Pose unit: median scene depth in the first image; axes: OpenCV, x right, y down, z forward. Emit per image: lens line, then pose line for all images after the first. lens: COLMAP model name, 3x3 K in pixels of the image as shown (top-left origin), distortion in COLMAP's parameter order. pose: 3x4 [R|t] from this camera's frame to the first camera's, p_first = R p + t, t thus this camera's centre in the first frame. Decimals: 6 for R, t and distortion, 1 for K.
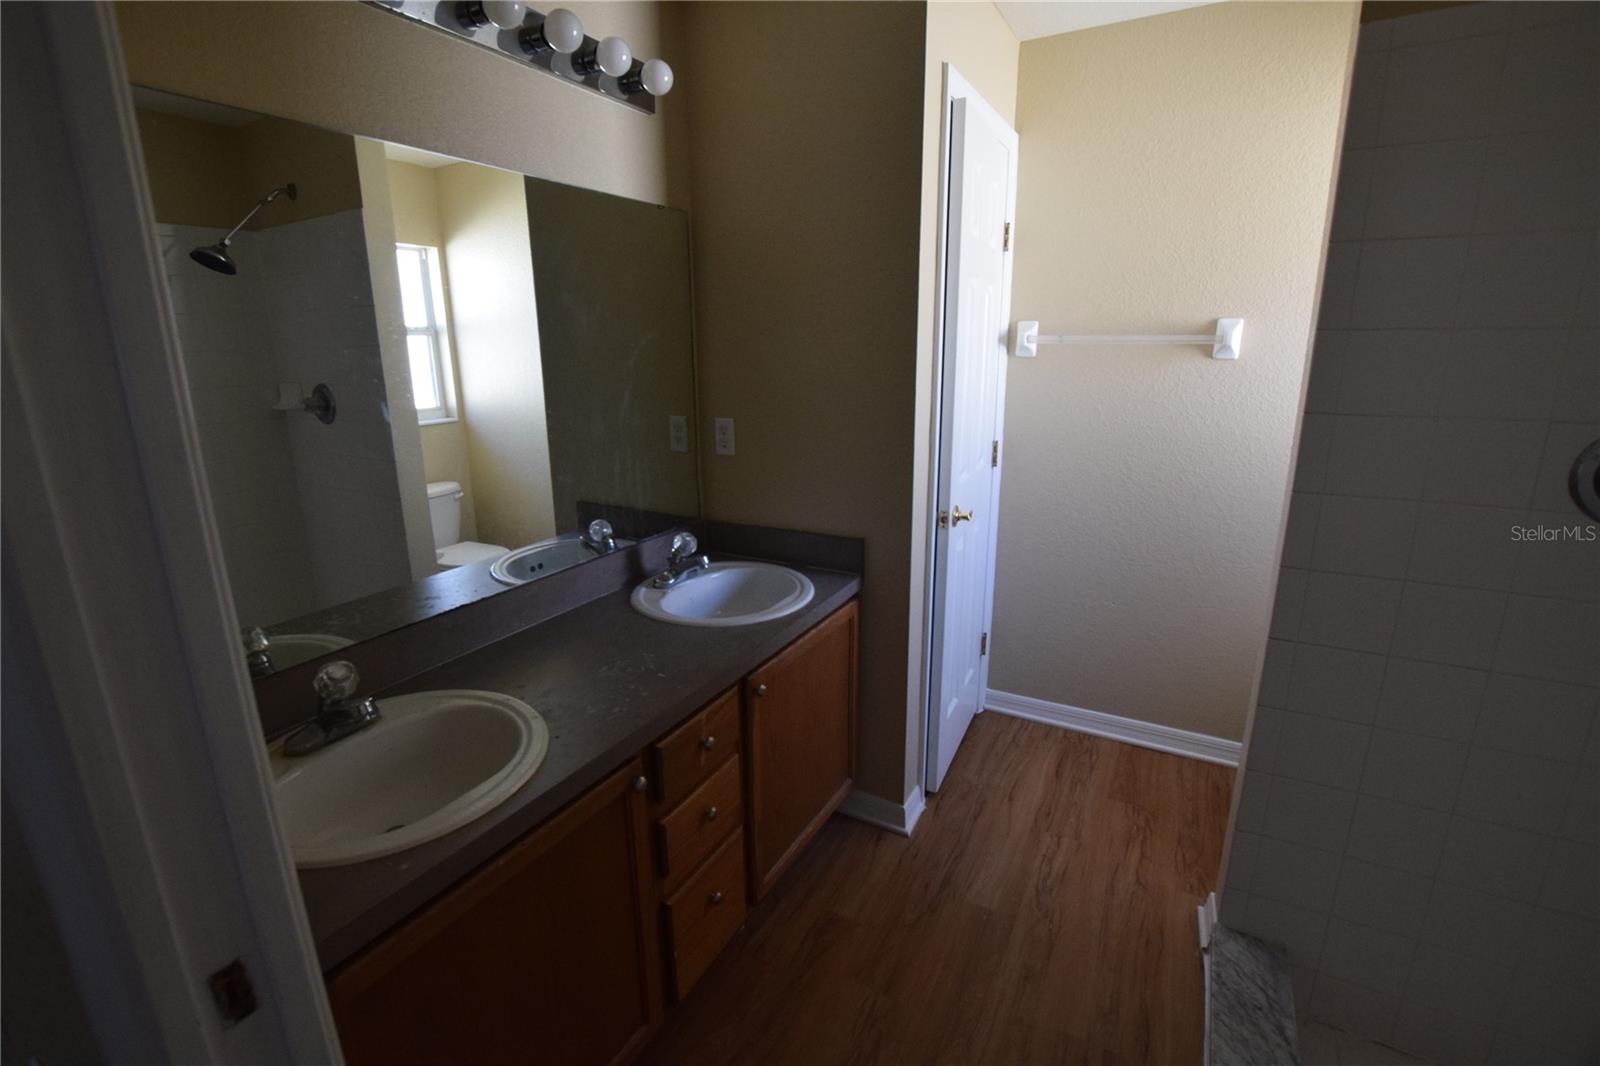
lens RADIAL K [[709.3, 0, 796.4], [0, 709.3, 528.3], [0, 0, 1]] dist [-0.028733, -0.000054]
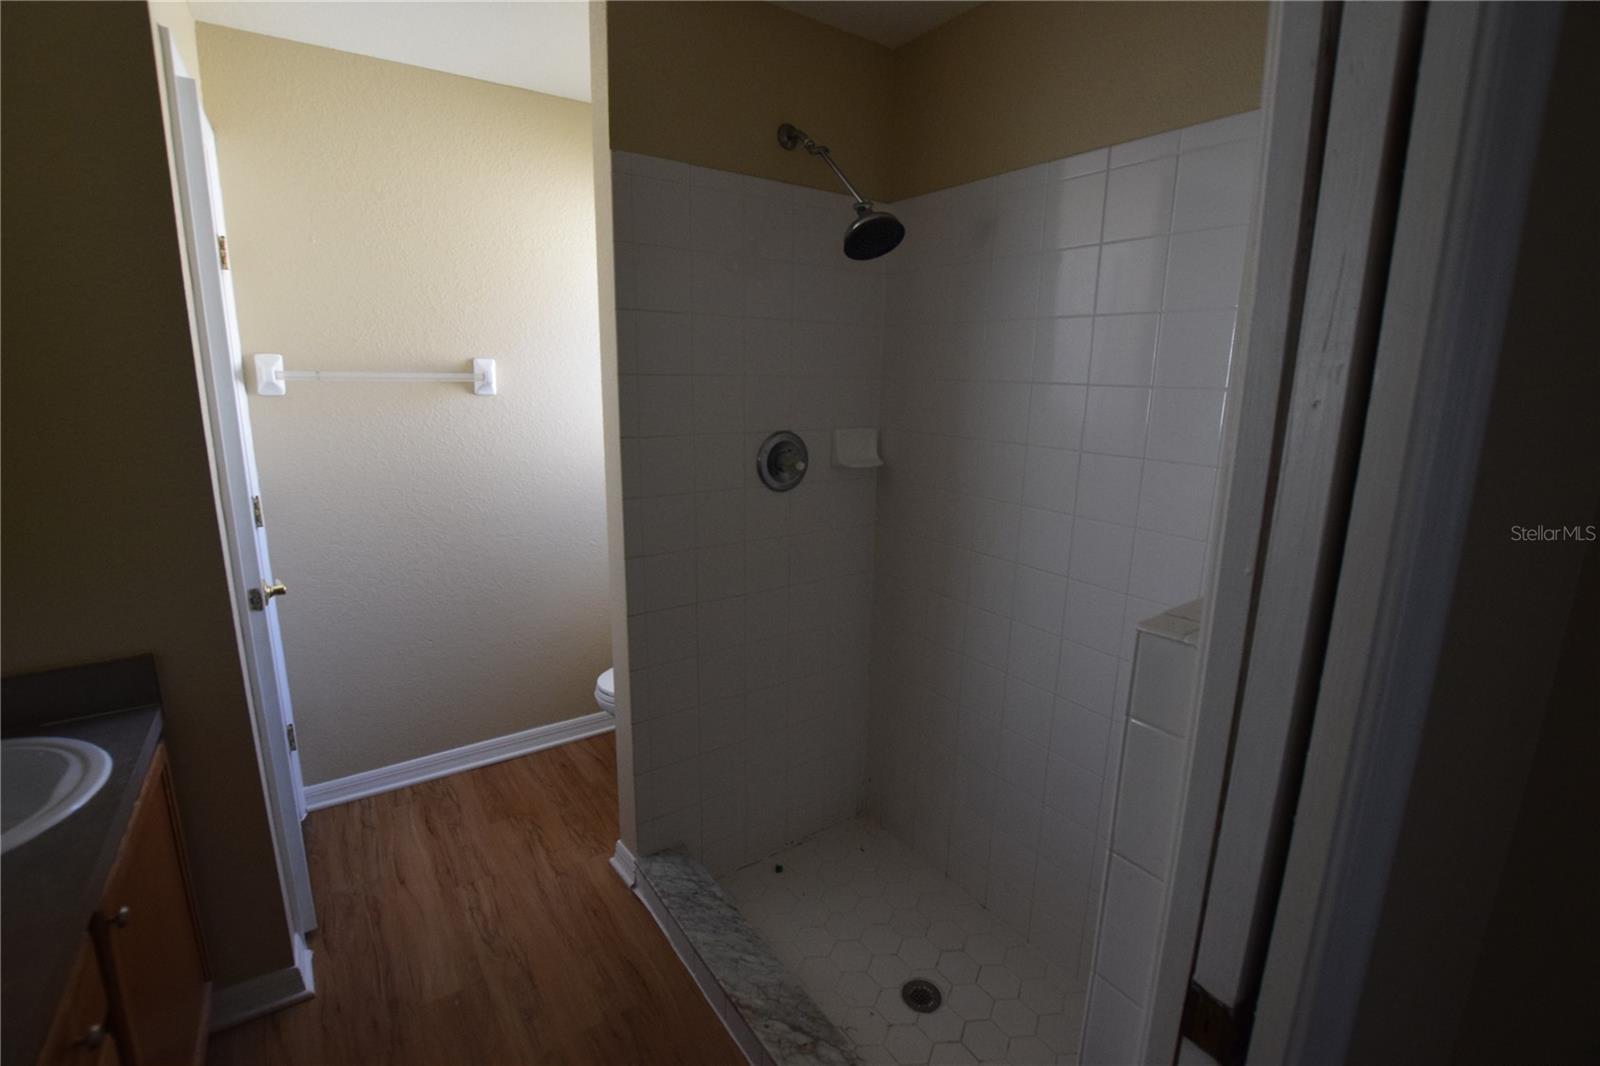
lens RADIAL K [[709.3, 0, 796.4], [0, 709.3, 528.3], [0, 0, 1]] dist [-0.028733, -0.000054]
pose [[0.434649, -0.172376, 0.883950, -0.197177], [0.205899, 0.974536, 0.088798, -0.033421], [-0.876748, 0.143408, 0.459073, 0.086181]]
